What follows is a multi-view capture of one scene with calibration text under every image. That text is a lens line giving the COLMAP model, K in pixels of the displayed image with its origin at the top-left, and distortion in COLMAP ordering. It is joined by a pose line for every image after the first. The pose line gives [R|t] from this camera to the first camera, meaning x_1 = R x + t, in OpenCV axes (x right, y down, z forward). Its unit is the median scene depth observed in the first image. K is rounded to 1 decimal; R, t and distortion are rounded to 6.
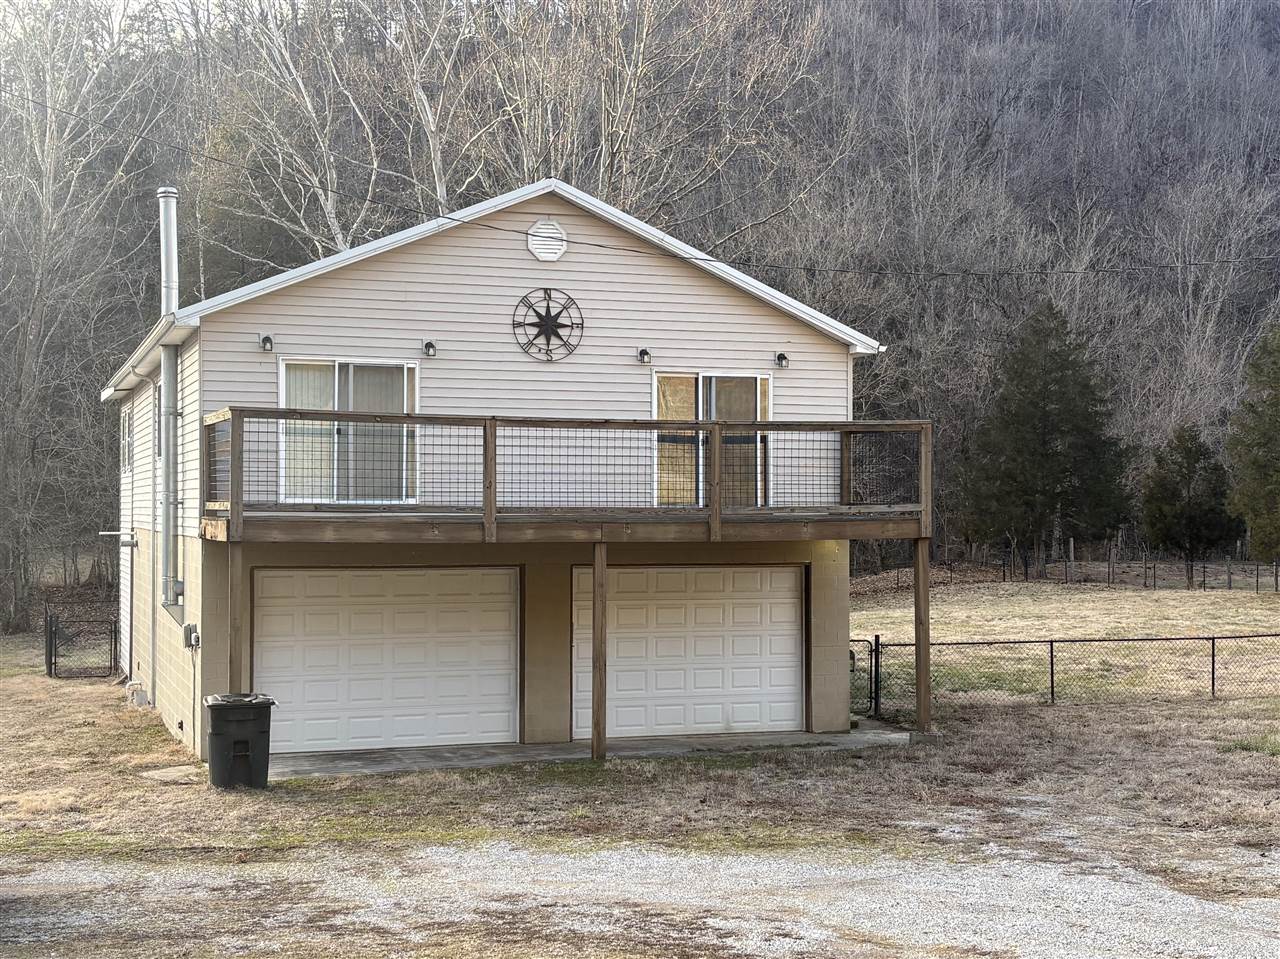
lens RADIAL K [[1922.3, 0, 640.0], [0, 1922.3, 479.5], [0, 0, 1]] dist [0.296062, -1.499896]
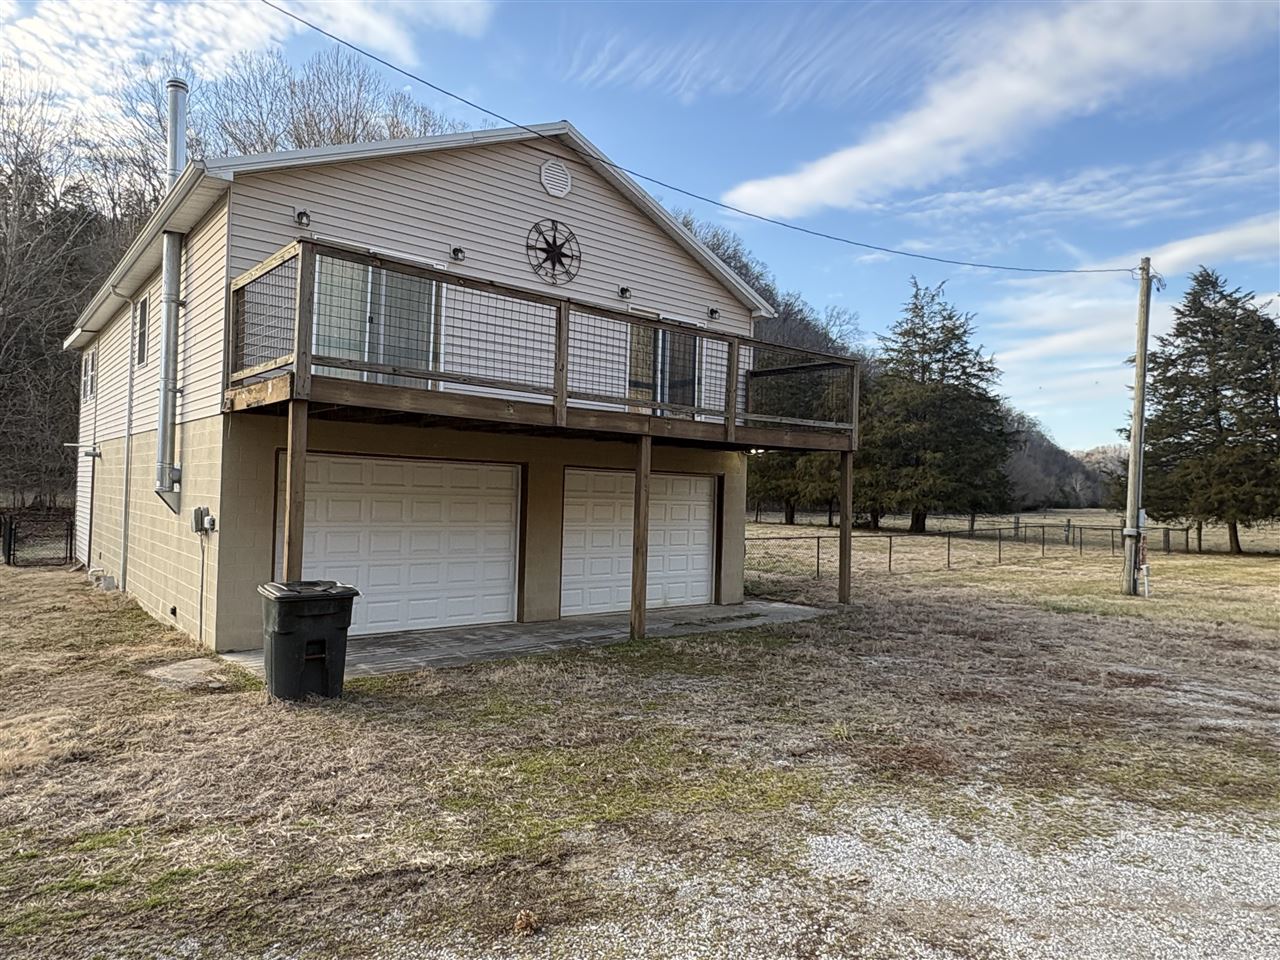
lens RADIAL K [[820.0, 0, 640.0], [0, 820.0, 480.0], [0, 0, 1]] dist [-0.006946, 0.000528]
pose [[0.930848, 0.030936, 0.364094, -0.171952], [-0.030185, 0.999514, -0.007753, 0.055719], [-0.364157, -0.003774, 0.931330, 0.532460]]
